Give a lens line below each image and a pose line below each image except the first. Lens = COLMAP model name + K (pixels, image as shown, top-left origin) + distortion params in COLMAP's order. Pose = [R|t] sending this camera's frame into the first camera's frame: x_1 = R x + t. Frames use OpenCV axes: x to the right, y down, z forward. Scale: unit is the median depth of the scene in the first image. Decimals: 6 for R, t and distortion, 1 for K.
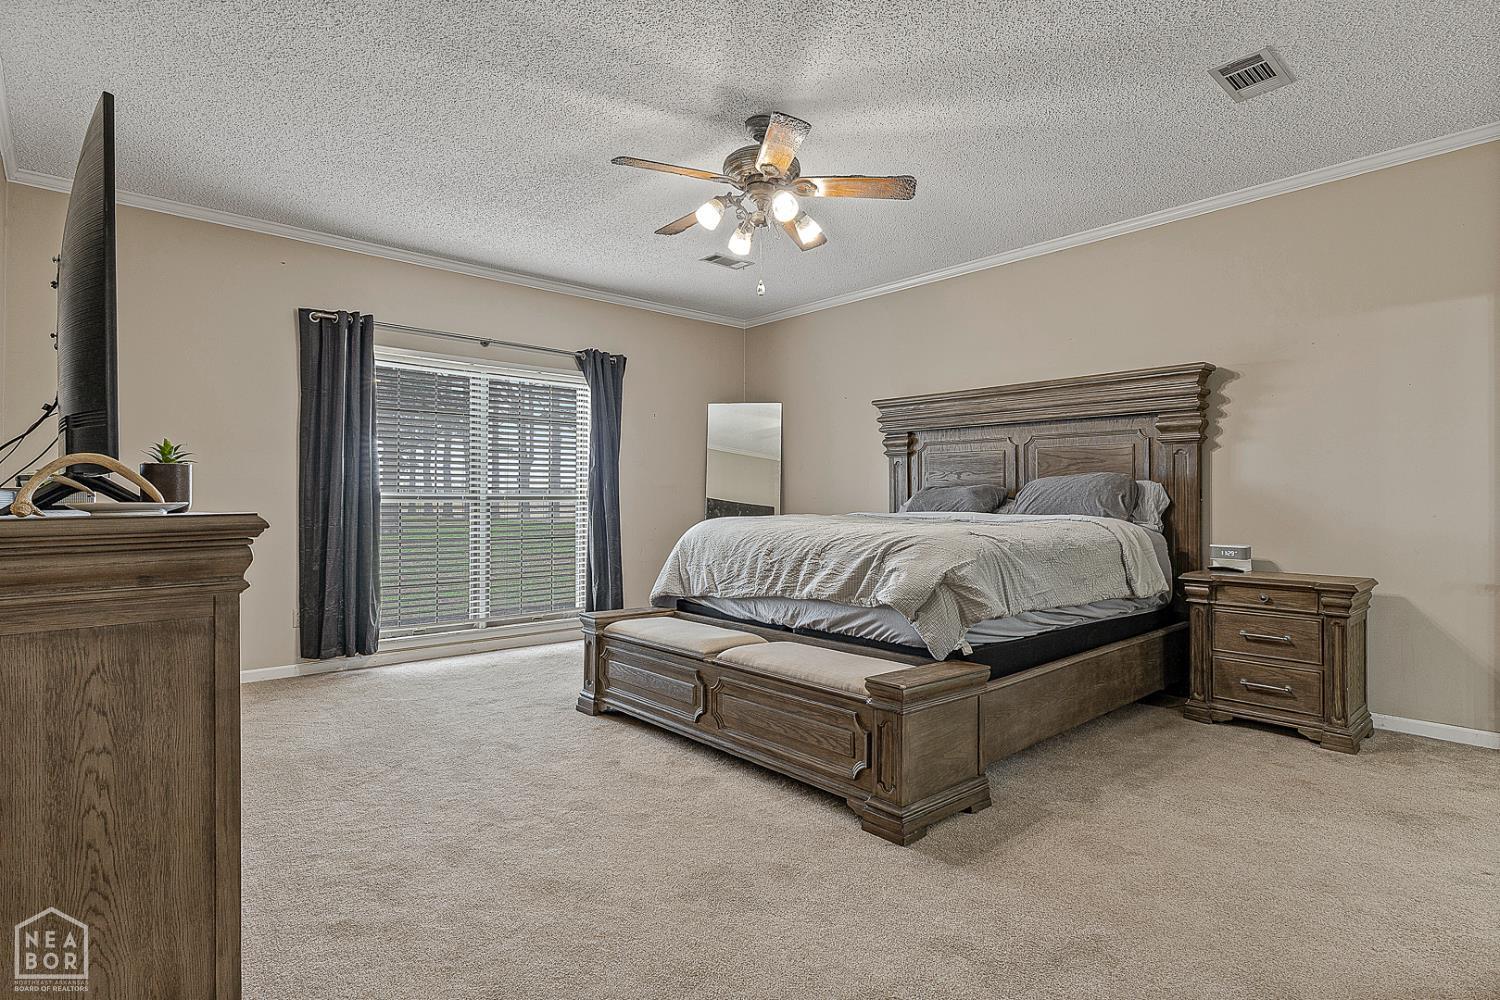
lens RADIAL K [[756.7, 0, 749.4], [0, 756.7, 494.3], [0, 0, 1]] dist [-0.005046, -0.000763]
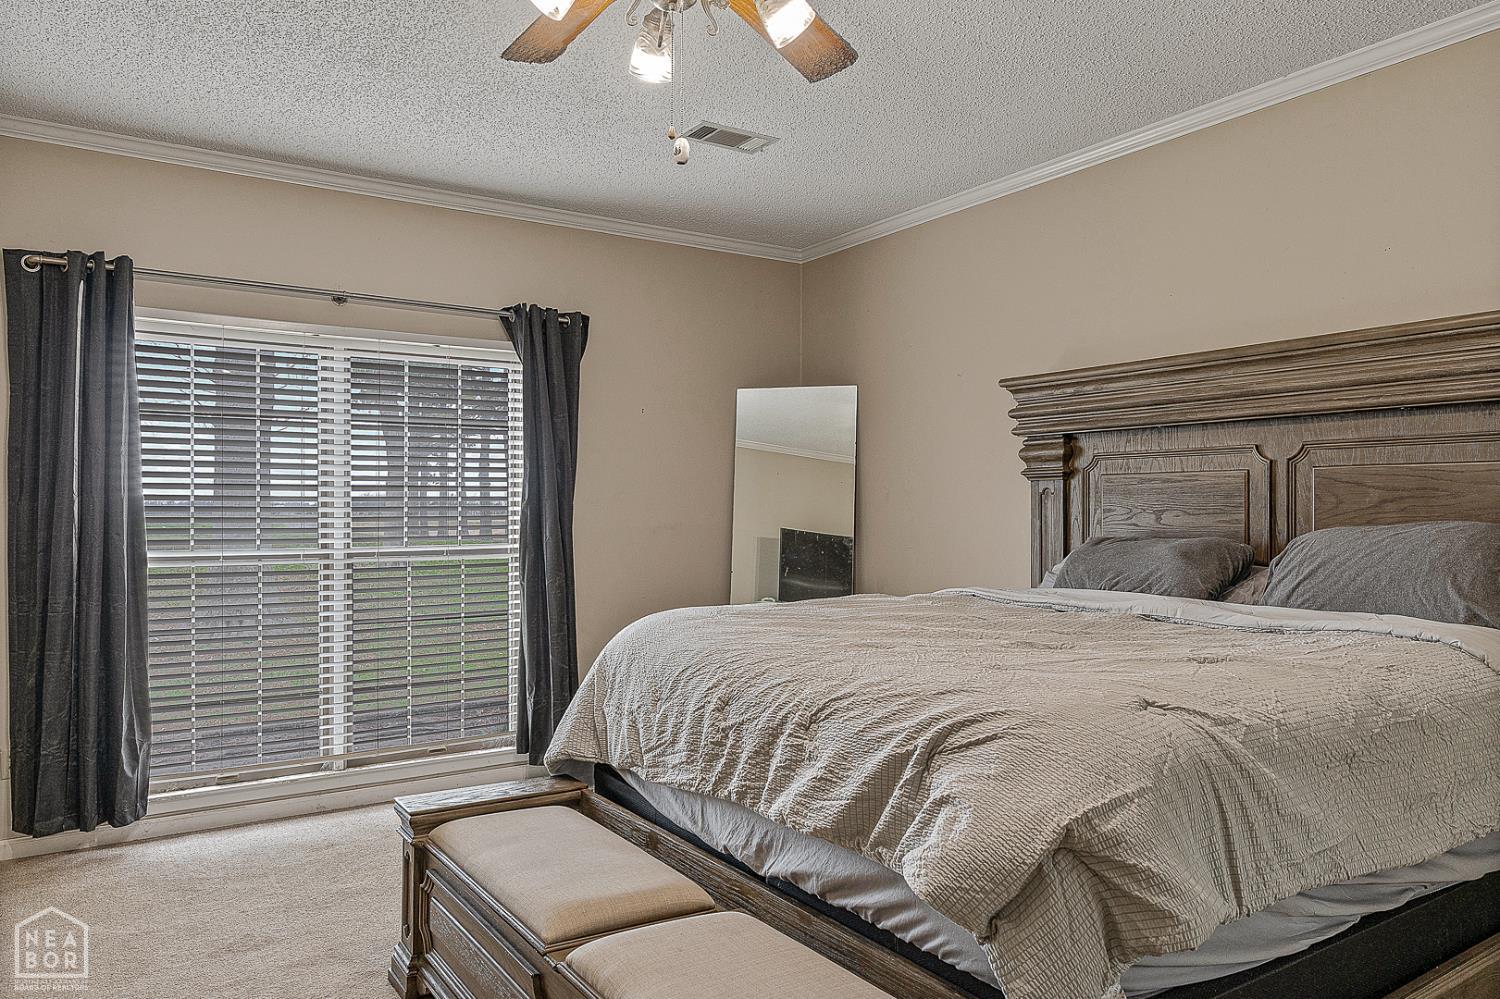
lens RADIAL K [[1023.3, 0, 749.8], [0, 1023.3, 526.9], [0, 0, 1]] dist [-0.008055, 0.000908]
pose [[0.990335, -0.003458, -0.138656, 0.099466], [0.006274, 0.999783, 0.019871, -0.036681], [0.138557, -0.020549, 0.990141, 0.266485]]
